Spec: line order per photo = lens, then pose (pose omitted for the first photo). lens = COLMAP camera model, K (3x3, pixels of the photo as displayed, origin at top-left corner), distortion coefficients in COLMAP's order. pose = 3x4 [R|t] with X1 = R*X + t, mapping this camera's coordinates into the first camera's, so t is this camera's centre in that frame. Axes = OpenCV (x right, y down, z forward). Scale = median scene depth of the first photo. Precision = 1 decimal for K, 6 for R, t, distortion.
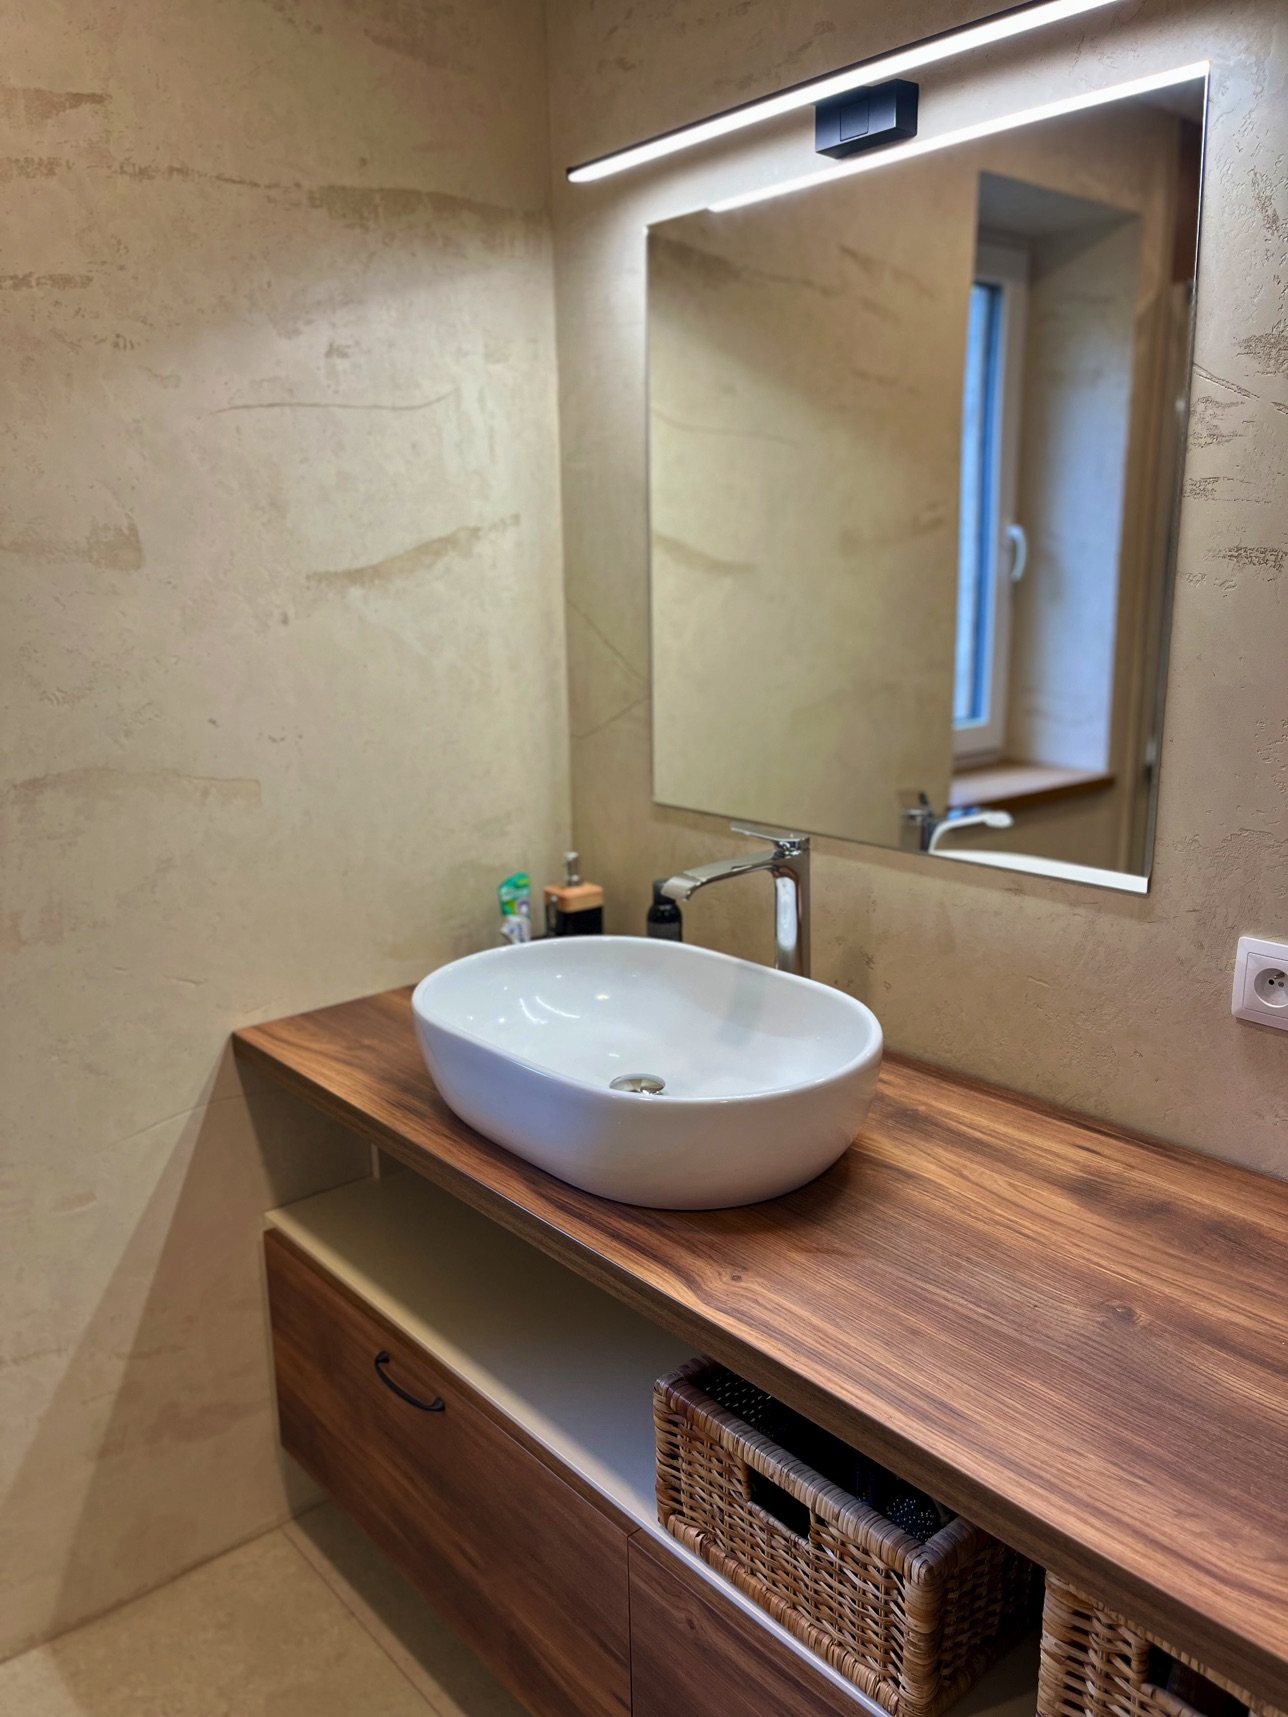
lens RADIAL K [[1305.3, 0, 646.0], [0, 1305.3, 877.6], [0, 0, 1]] dist [0.062757, -0.096205]
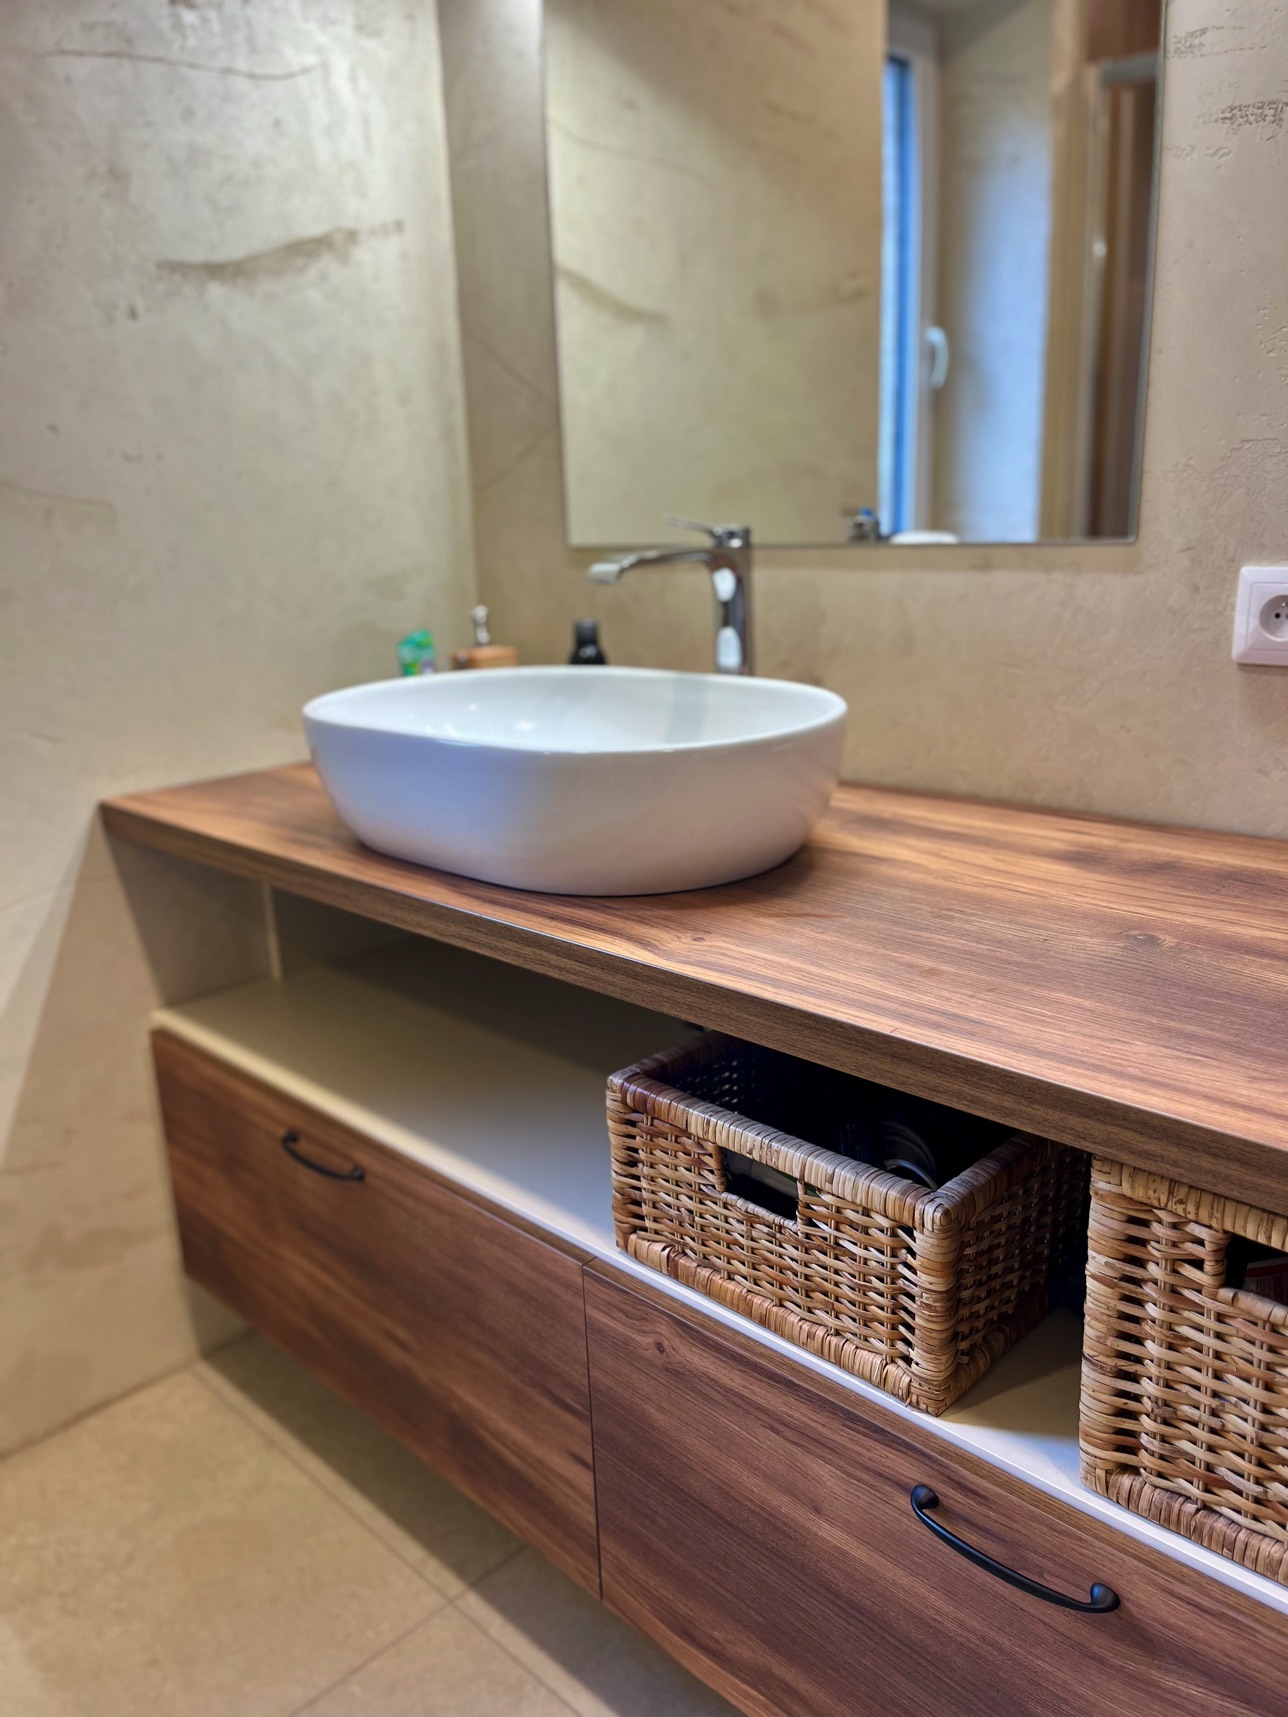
lens RADIAL K [[1305.3, 0, 647.4], [0, 1305.3, 877.9], [0, 0, 1]] dist [0.062757, -0.096205]
pose [[0.996606, -0.042023, 0.070782, -0.016560], [0.039412, 0.998504, 0.037891, 0.162565], [-0.072269, -0.034973, 0.996772, 0.106676]]
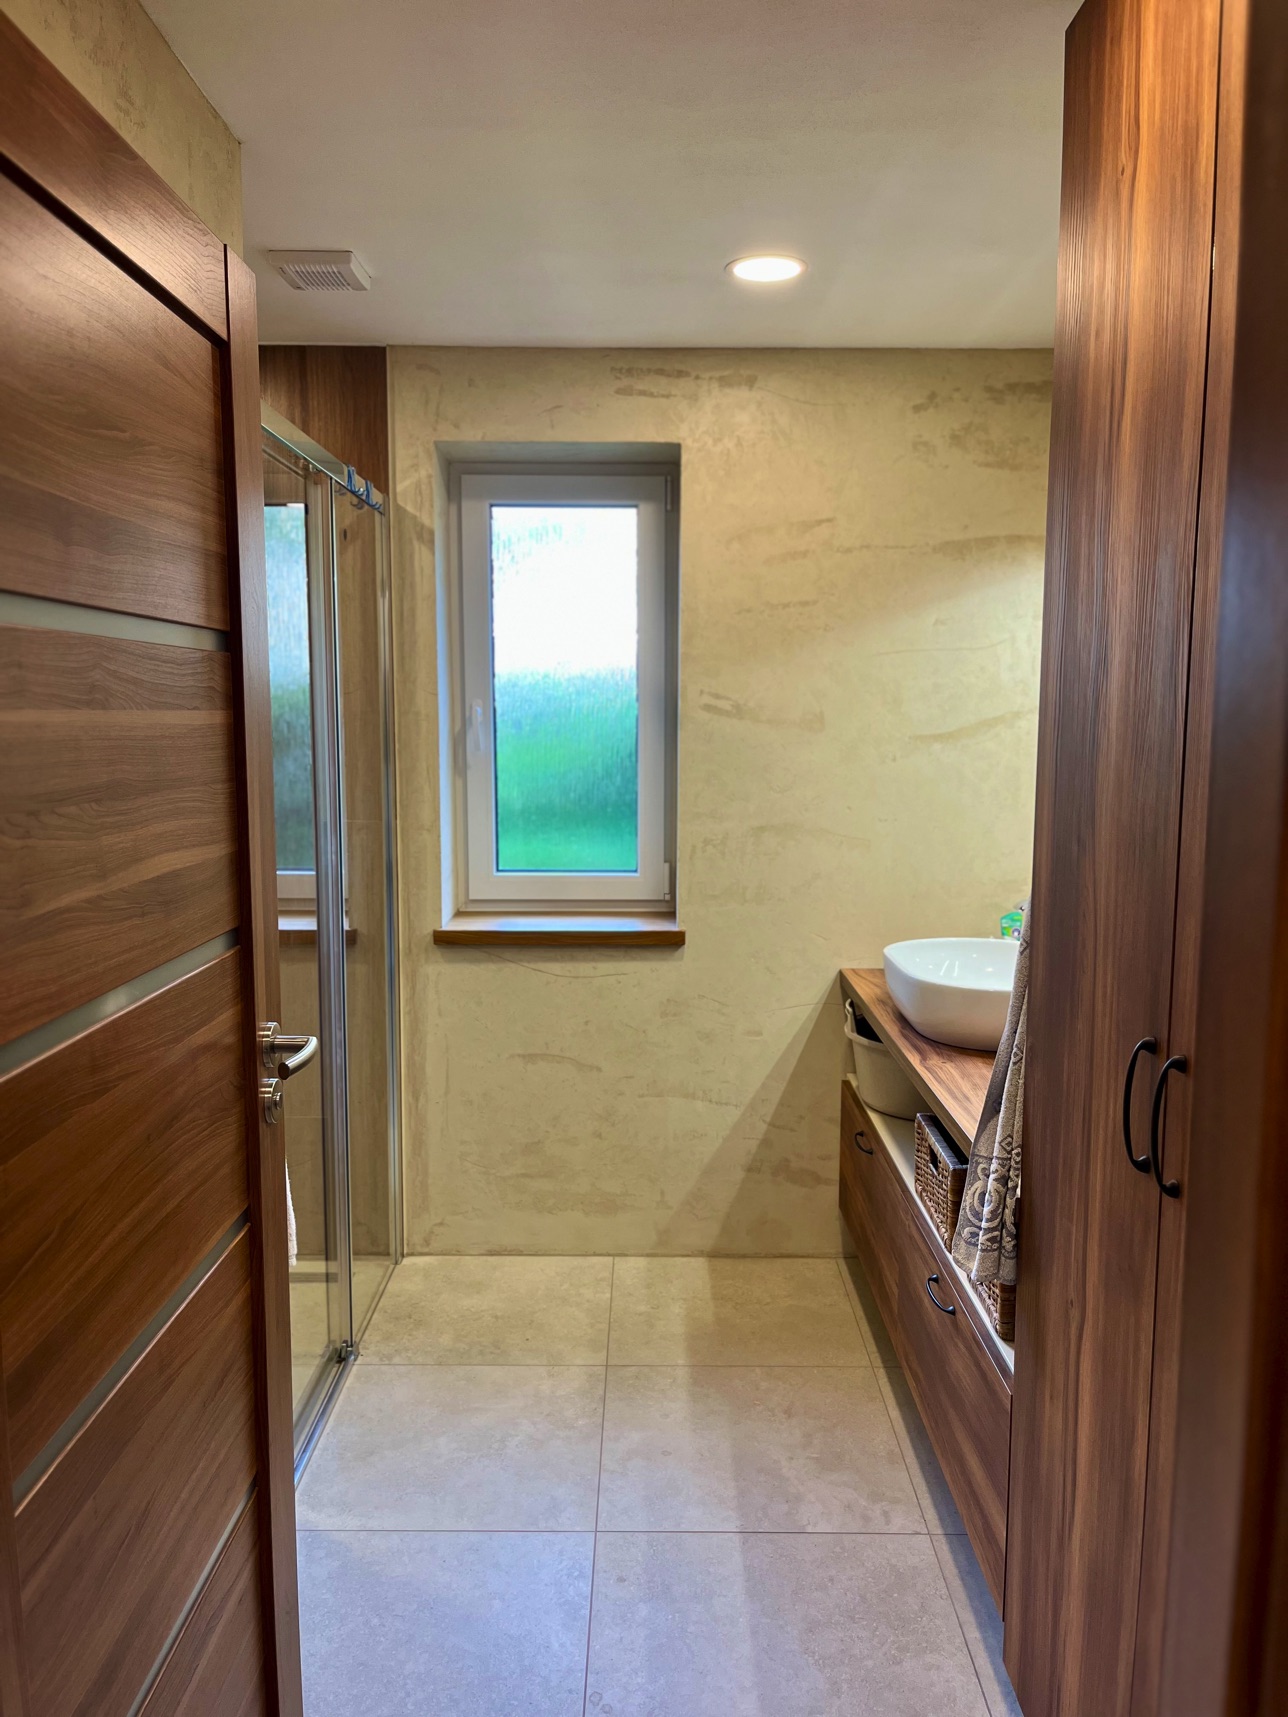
lens RADIAL K [[1305.3, 0, 656.8], [0, 1305.3, 881.9], [0, 0, 1]] dist [0.062757, -0.096205]
pose [[0.760987, 0.101899, -0.640714, 0.748137], [-0.168750, 0.984684, -0.043823, 0.131286], [0.626436, 0.141469, 0.766528, -0.700558]]
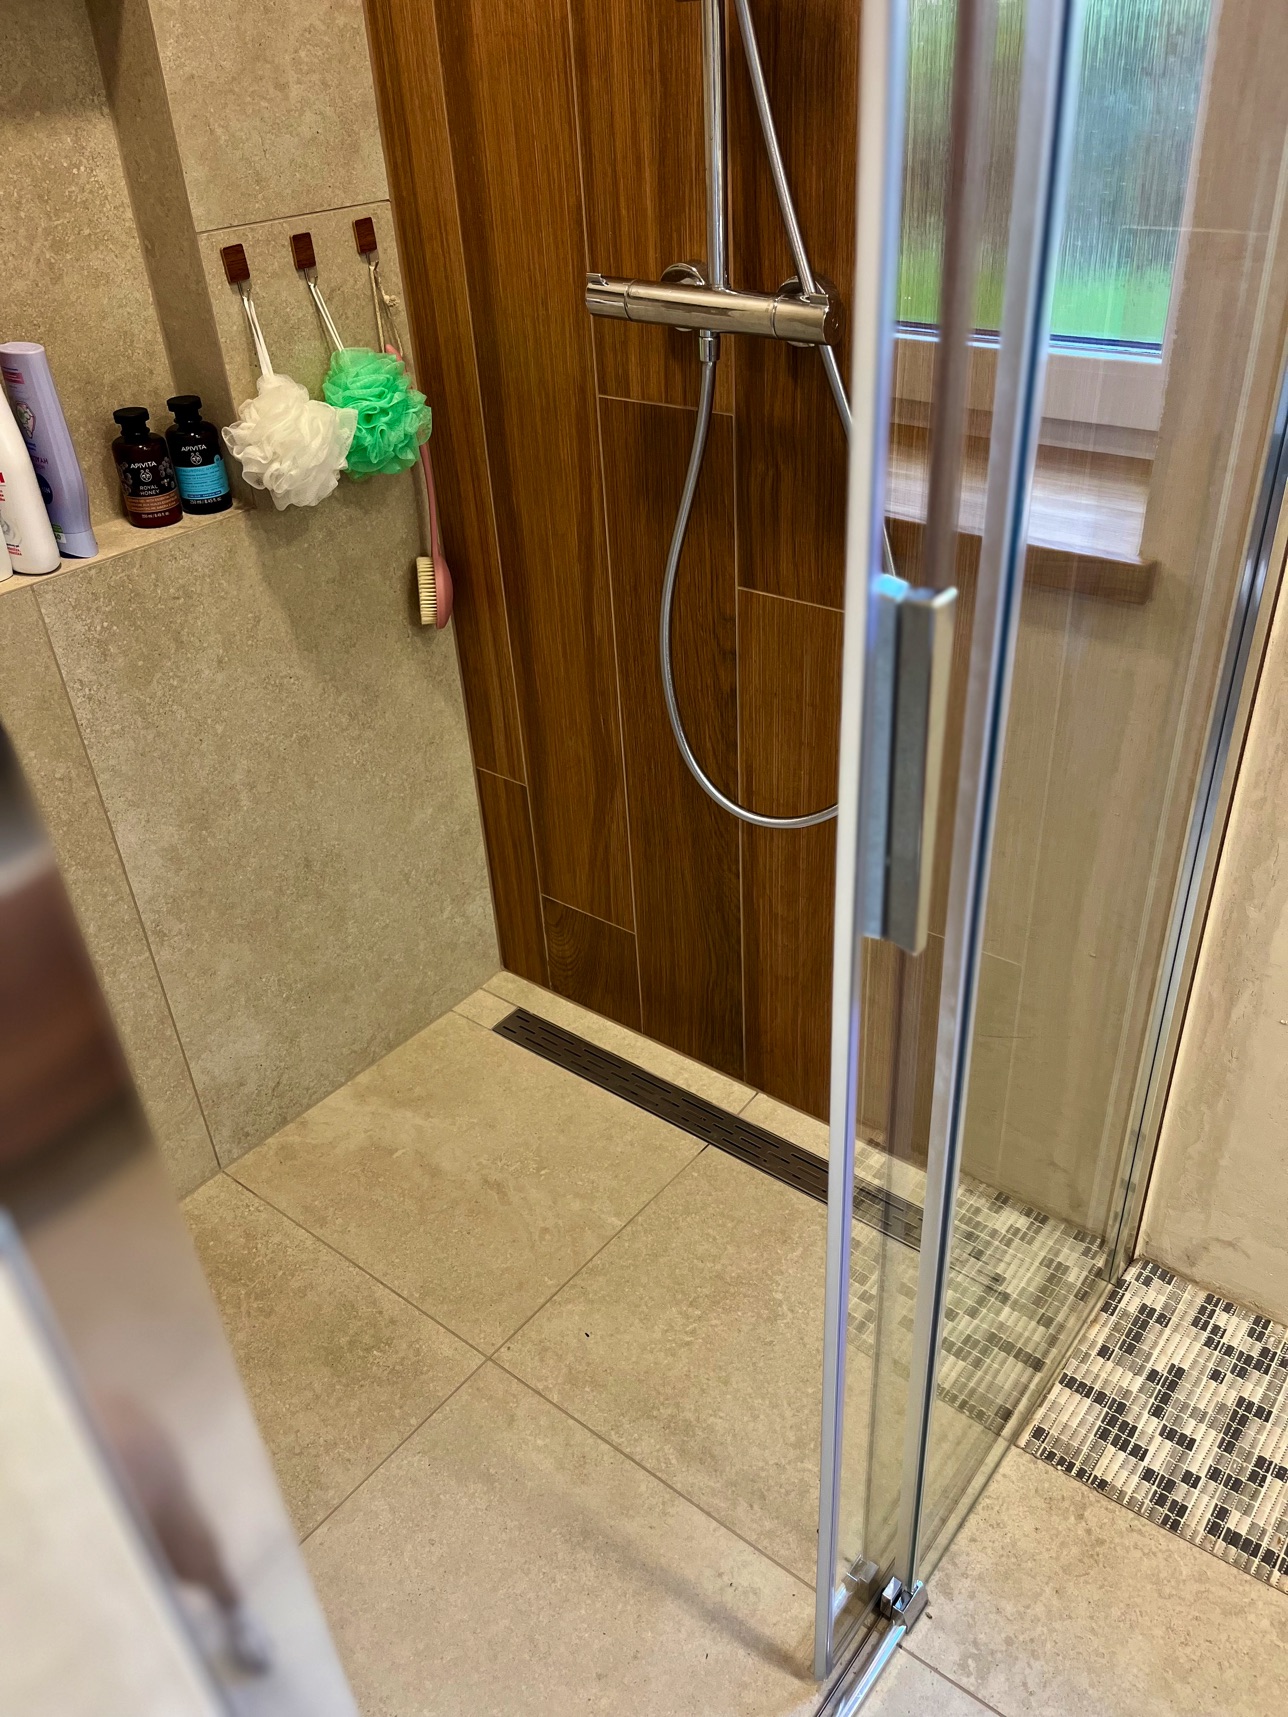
lens RADIAL K [[1305.3, 0, 644.7], [0, 1305.3, 871.0], [0, 0, 1]] dist [0.062757, -0.096205]
pose [[0.190797, 0.537755, -0.821228, -0.270828], [-0.179302, 0.841615, 0.509446, 0.012412], [0.965115, 0.050046, 0.256998, 0.127789]]
